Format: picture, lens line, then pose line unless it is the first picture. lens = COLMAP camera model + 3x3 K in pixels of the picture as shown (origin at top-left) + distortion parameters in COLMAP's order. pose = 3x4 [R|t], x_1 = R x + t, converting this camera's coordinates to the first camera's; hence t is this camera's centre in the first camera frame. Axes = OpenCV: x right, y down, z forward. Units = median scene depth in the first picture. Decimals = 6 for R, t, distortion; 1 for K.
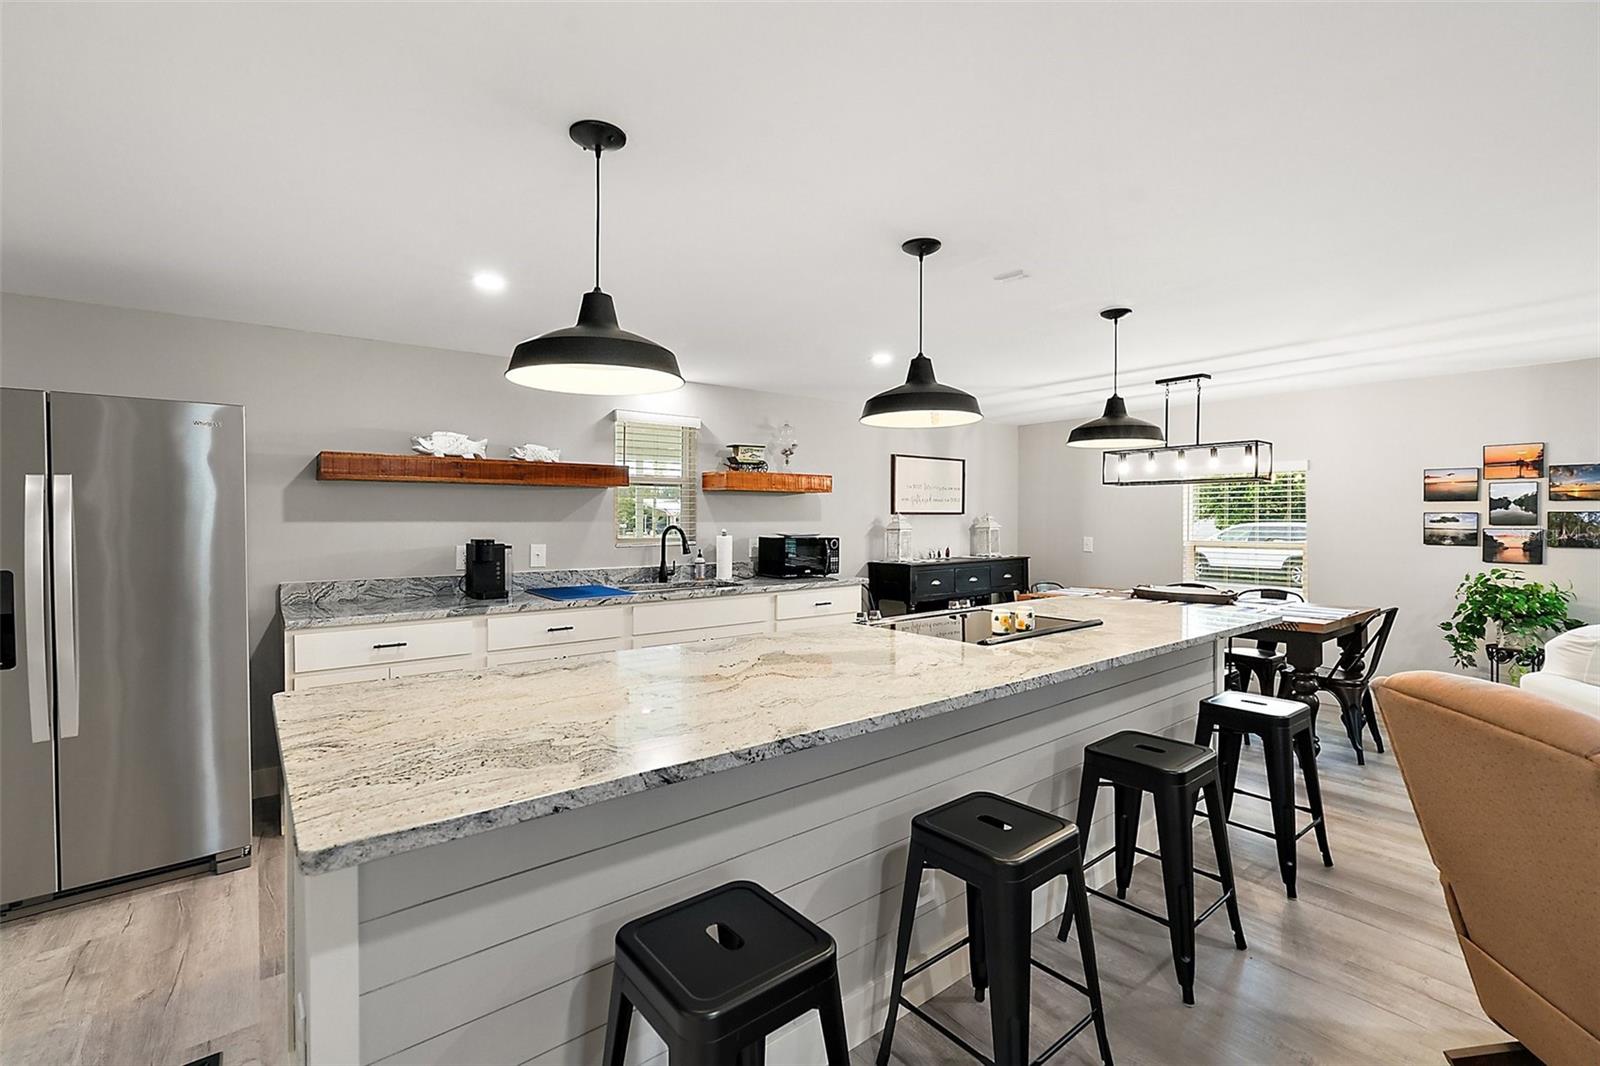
lens RADIAL K [[695.6, 0, 797.6], [0, 695.6, 522.5], [0, 0, 1]] dist [-0.006877, 0.003400]
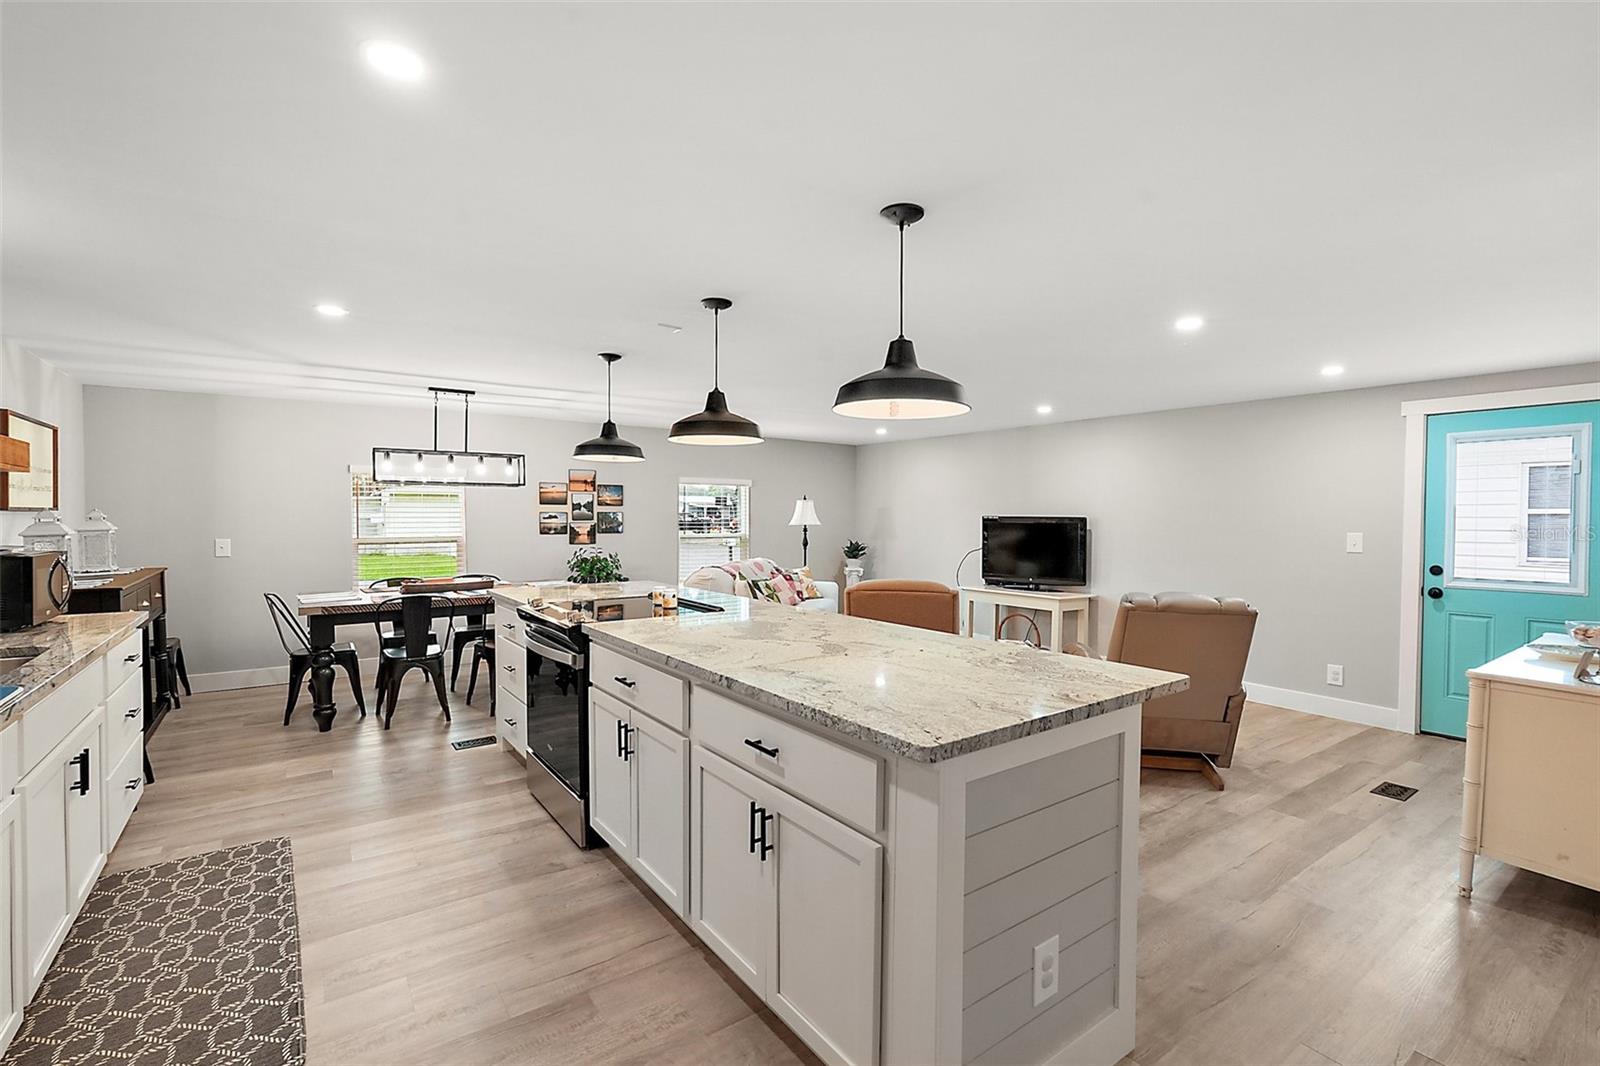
lens RADIAL K [[695.6, 0, 783.1], [0, 695.6, 534.6], [0, 0, 1]] dist [-0.006877, 0.003400]
pose [[0.073179, -0.032403, 0.996792, -0.540951], [0.003138, 0.999475, 0.032260, -0.013308], [-0.997314, 0.000767, 0.073242, 0.412542]]
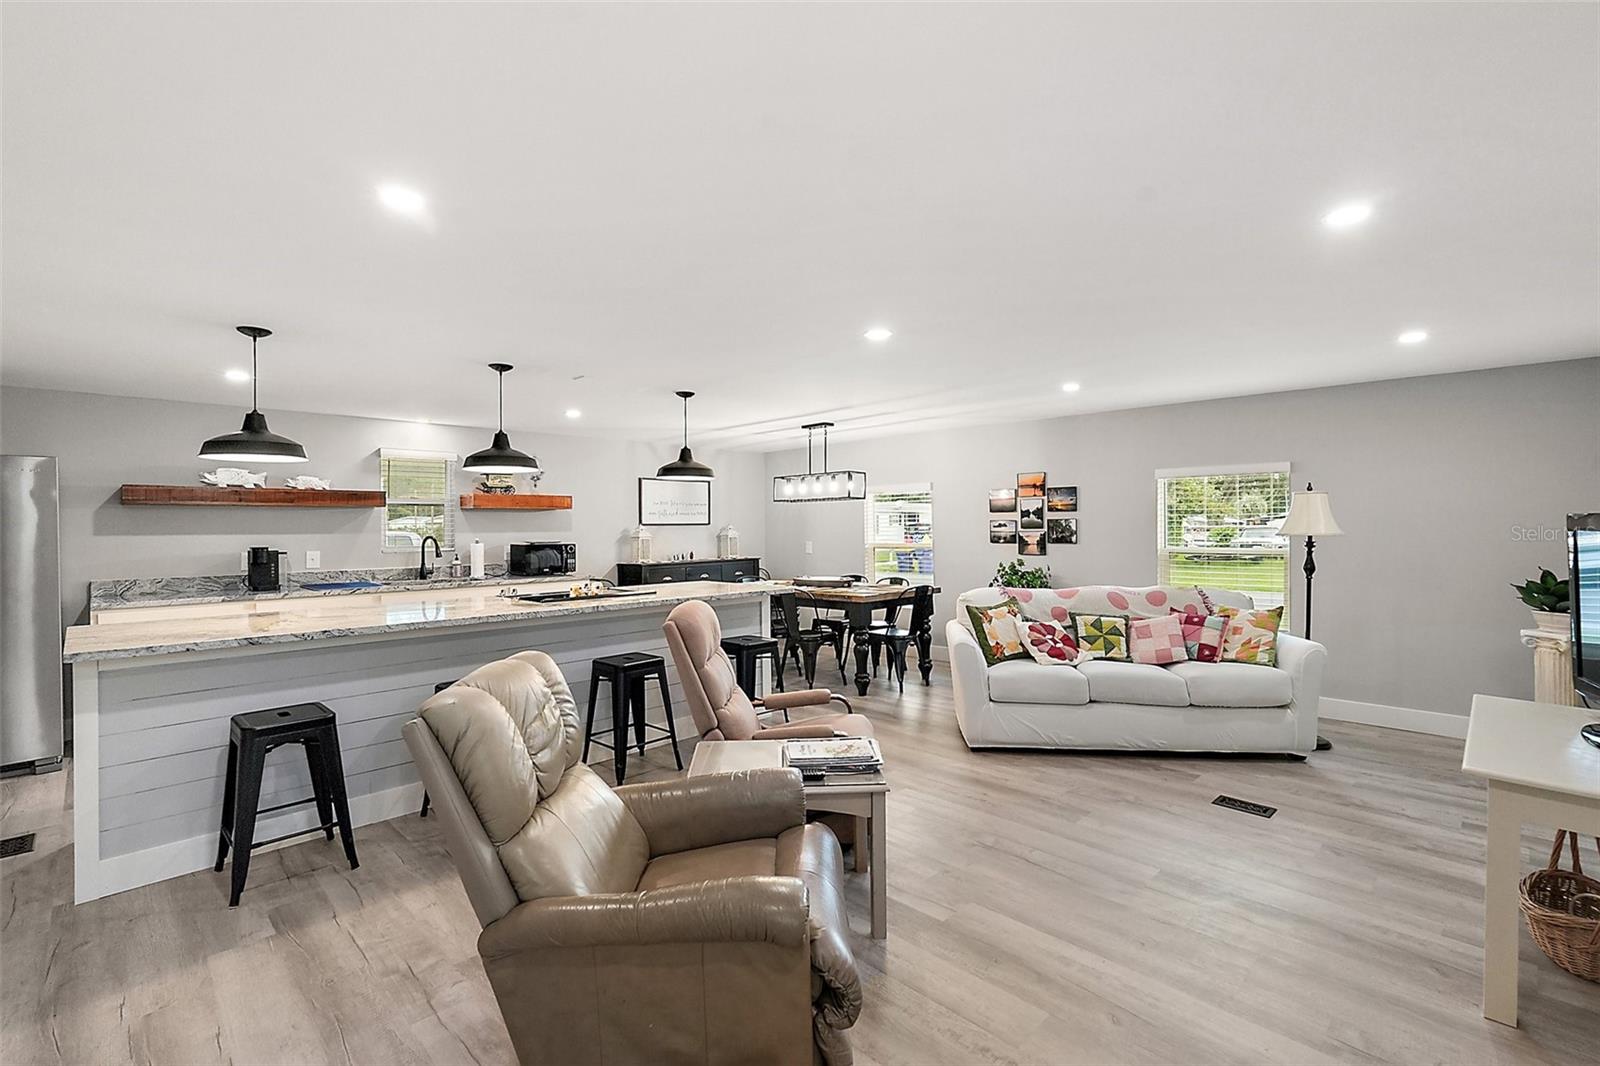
lens RADIAL K [[695.6, 0, 782.9], [0, 695.6, 522.0], [0, 0, 1]] dist [-0.006877, 0.003400]
pose [[0.993034, -0.009757, 0.117423, 0.335962], [0.011699, 0.999806, -0.015859, 0.007036], [-0.117245, 0.017122, 0.992955, -0.387356]]
